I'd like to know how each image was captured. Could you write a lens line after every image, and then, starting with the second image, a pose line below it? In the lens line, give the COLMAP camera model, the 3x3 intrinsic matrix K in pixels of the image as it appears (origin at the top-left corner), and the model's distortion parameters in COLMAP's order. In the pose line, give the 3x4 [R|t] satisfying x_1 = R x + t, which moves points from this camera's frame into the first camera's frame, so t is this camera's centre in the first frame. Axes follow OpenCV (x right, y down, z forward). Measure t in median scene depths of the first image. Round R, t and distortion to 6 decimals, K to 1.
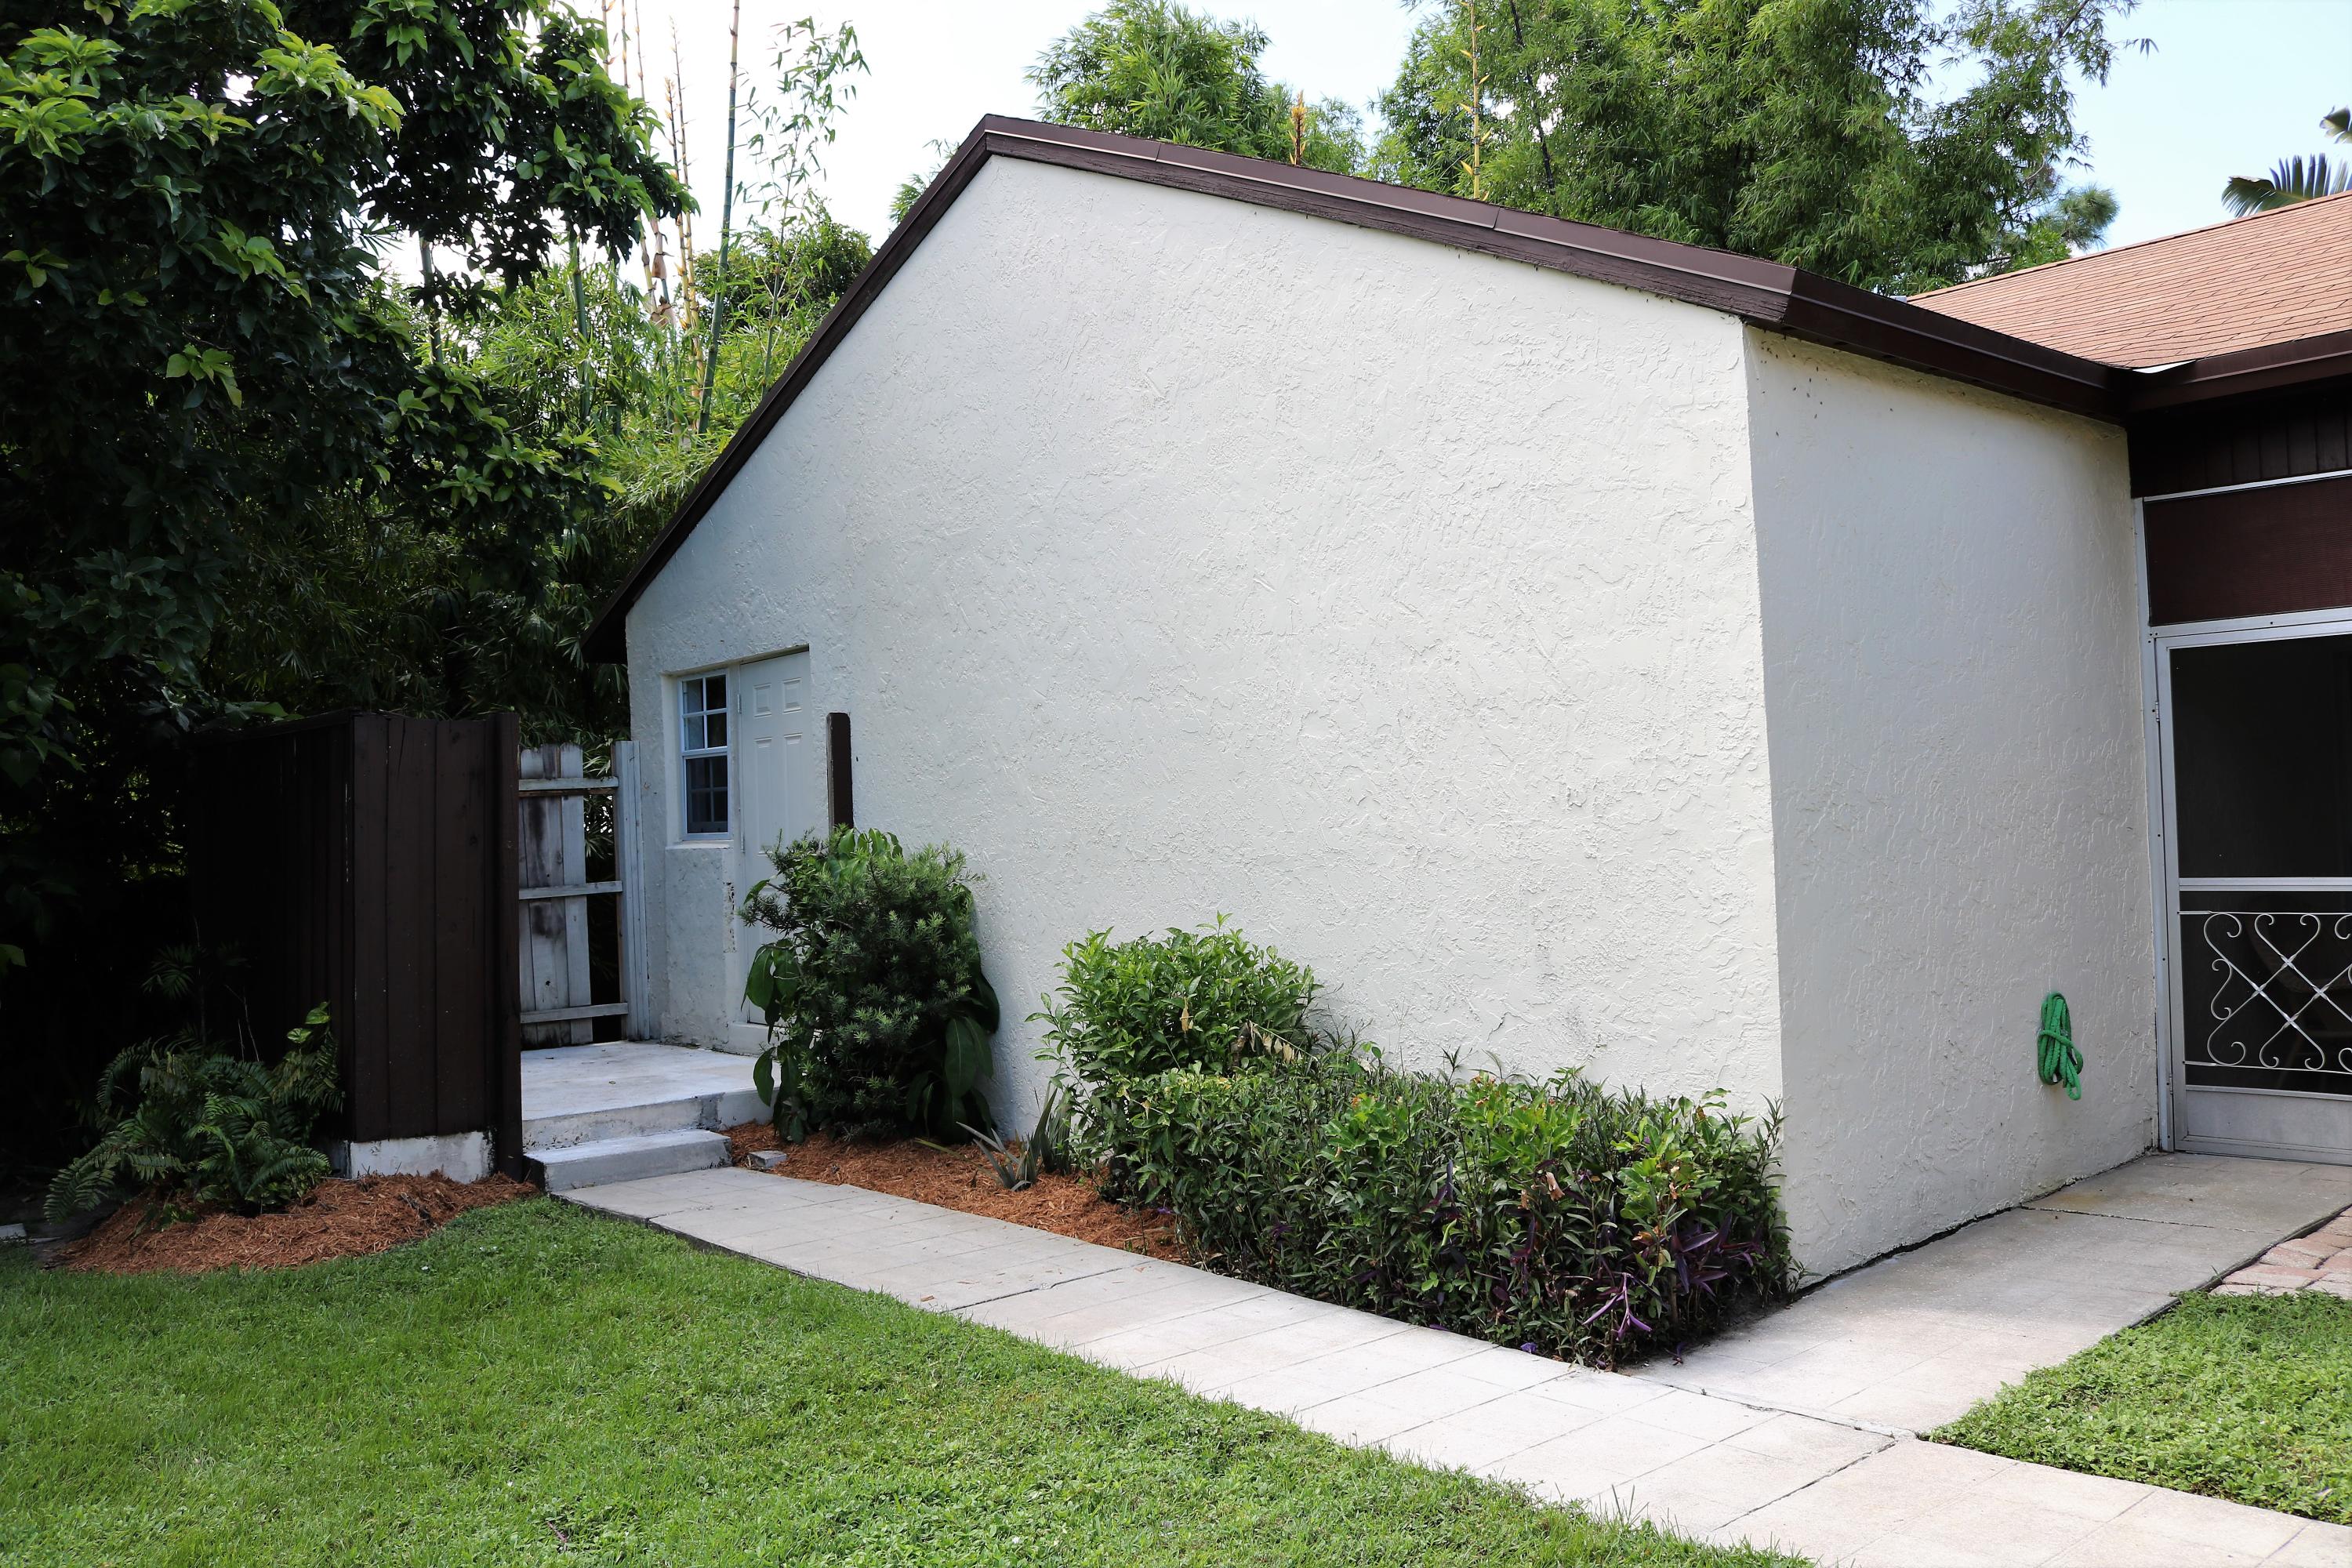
lens RADIAL K [[1957.3, 0, 1173.0], [0, 1957.3, 782.4], [0, 0, 1]] dist [-0.133595, 0.082513]
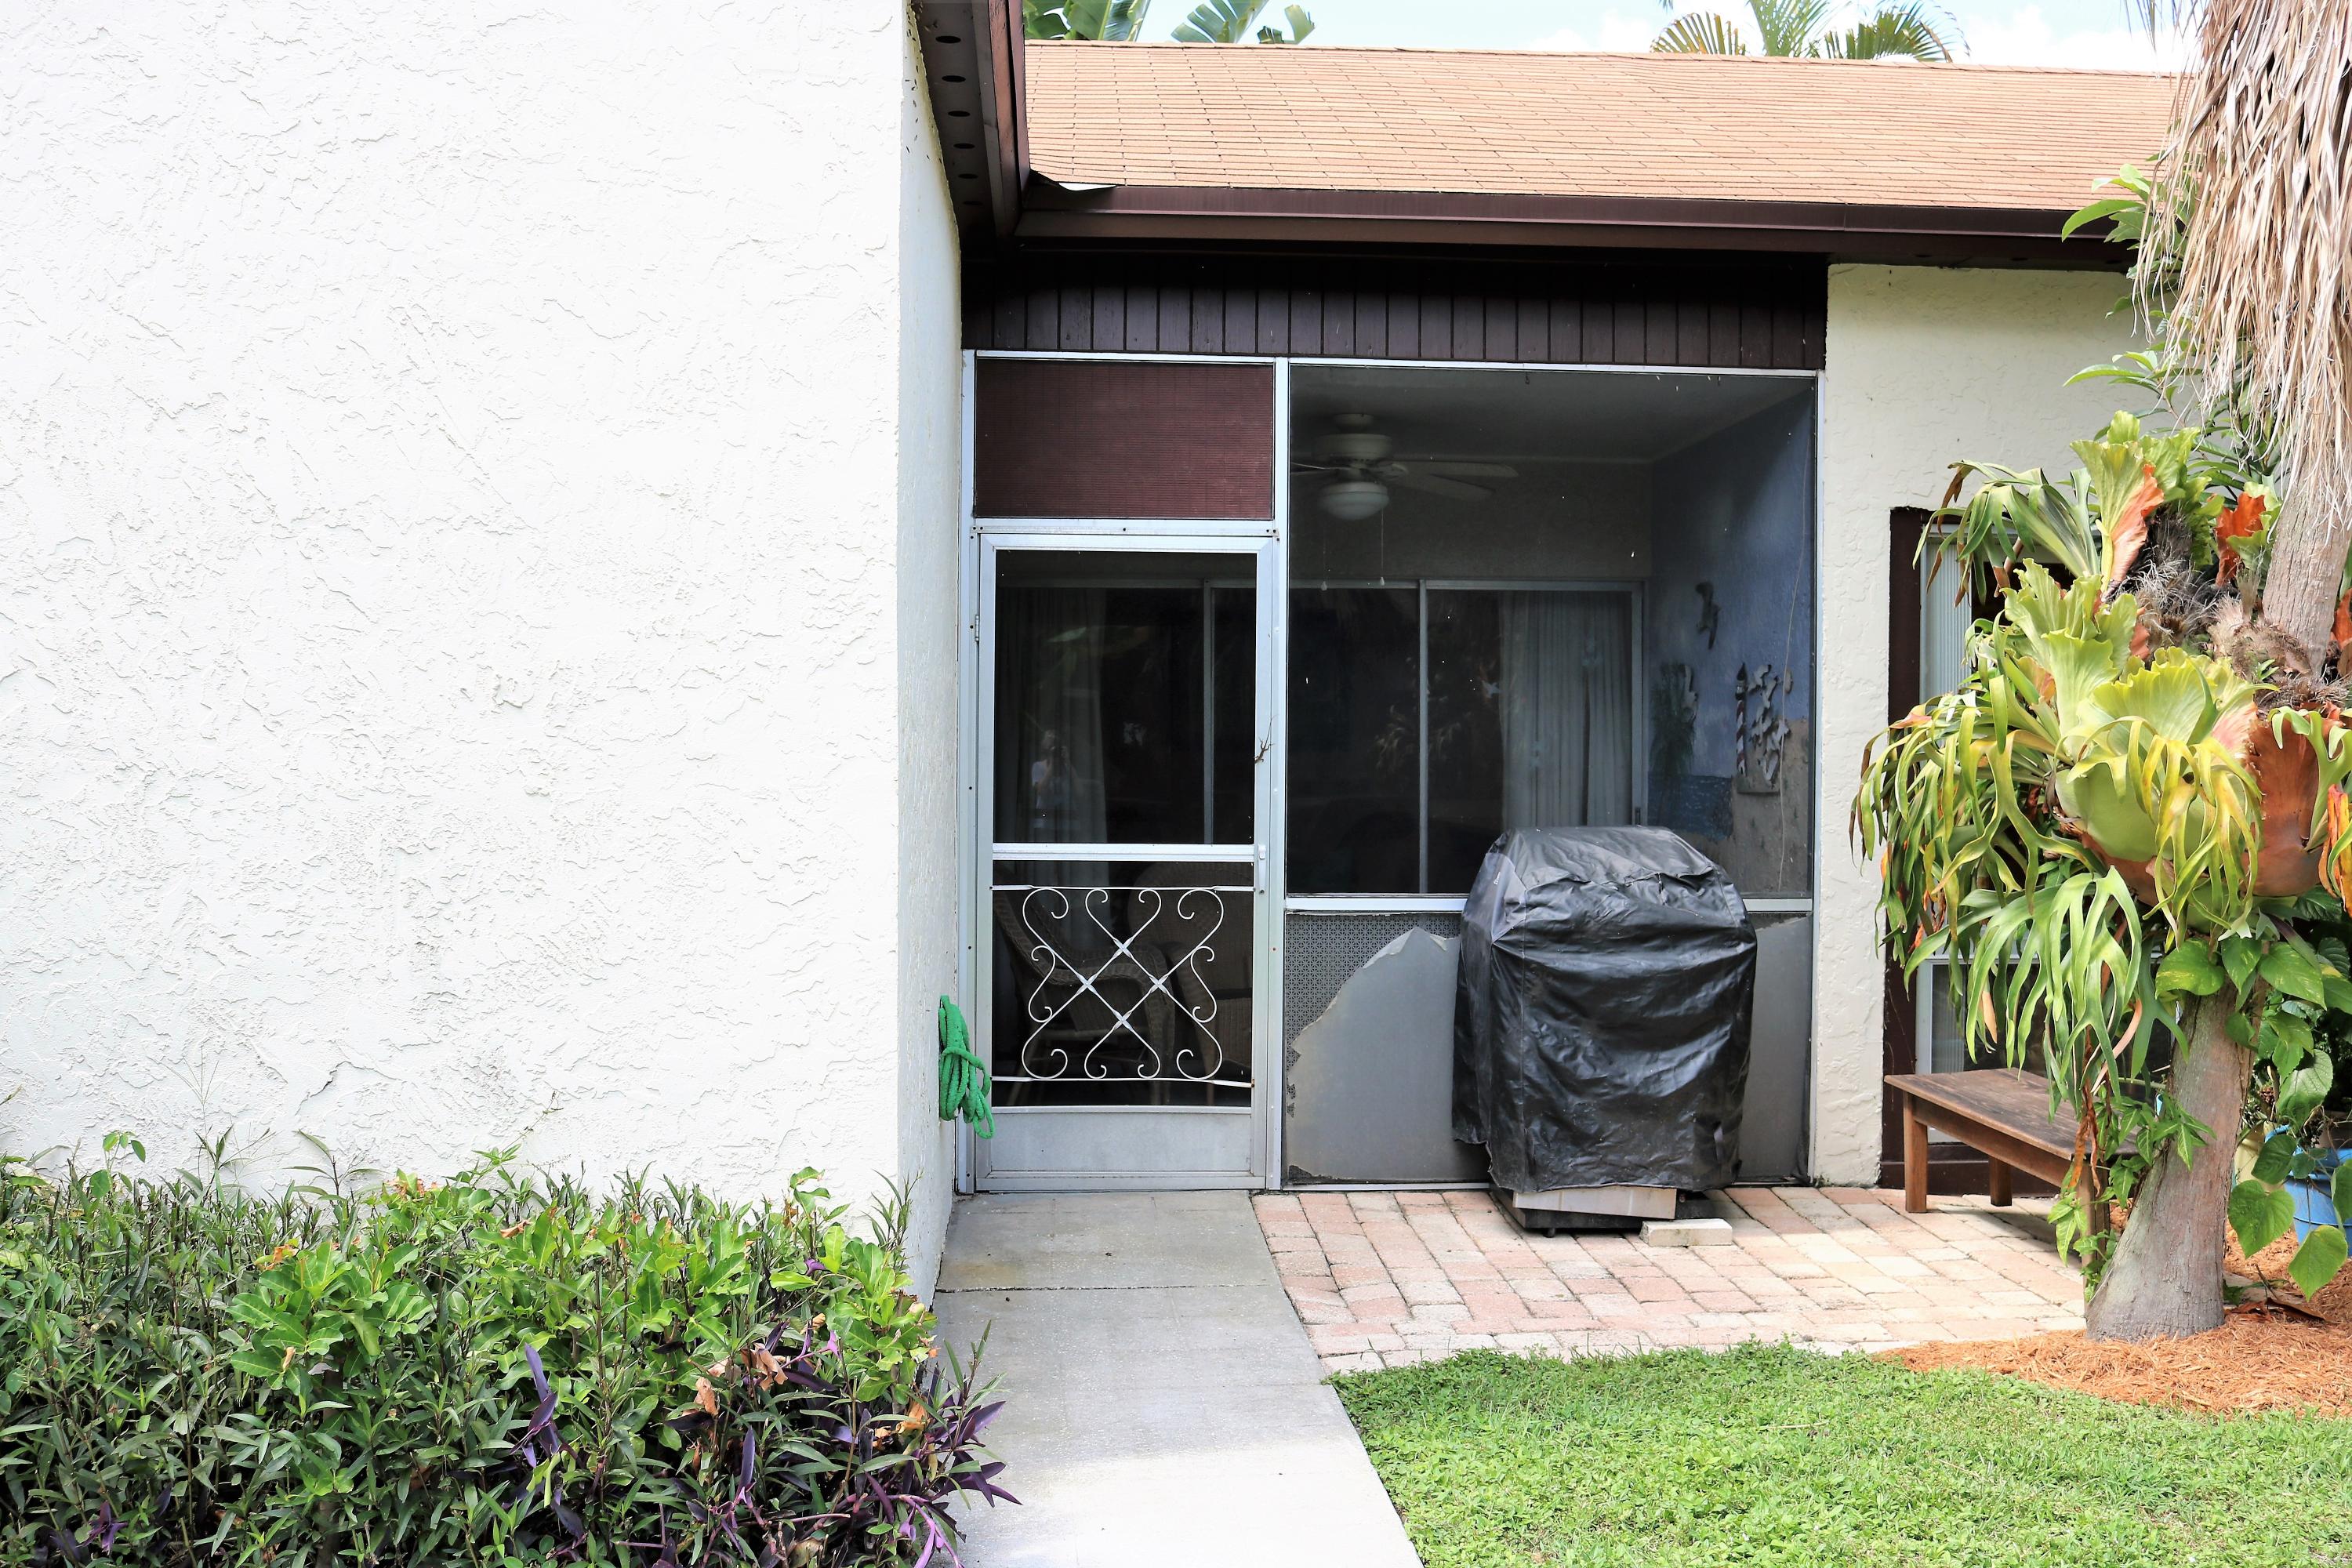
lens RADIAL K [[2369.6, 0, 1175.5], [0, 2369.6, 782.7], [0, 0, 1]] dist [-0.088844, 0.000000]
pose [[0.604711, 0.029164, 0.795911, -0.217294], [-0.047623, 0.998865, -0.000418, 0.023998], [-0.795020, -0.037651, 0.605414, 0.375022]]
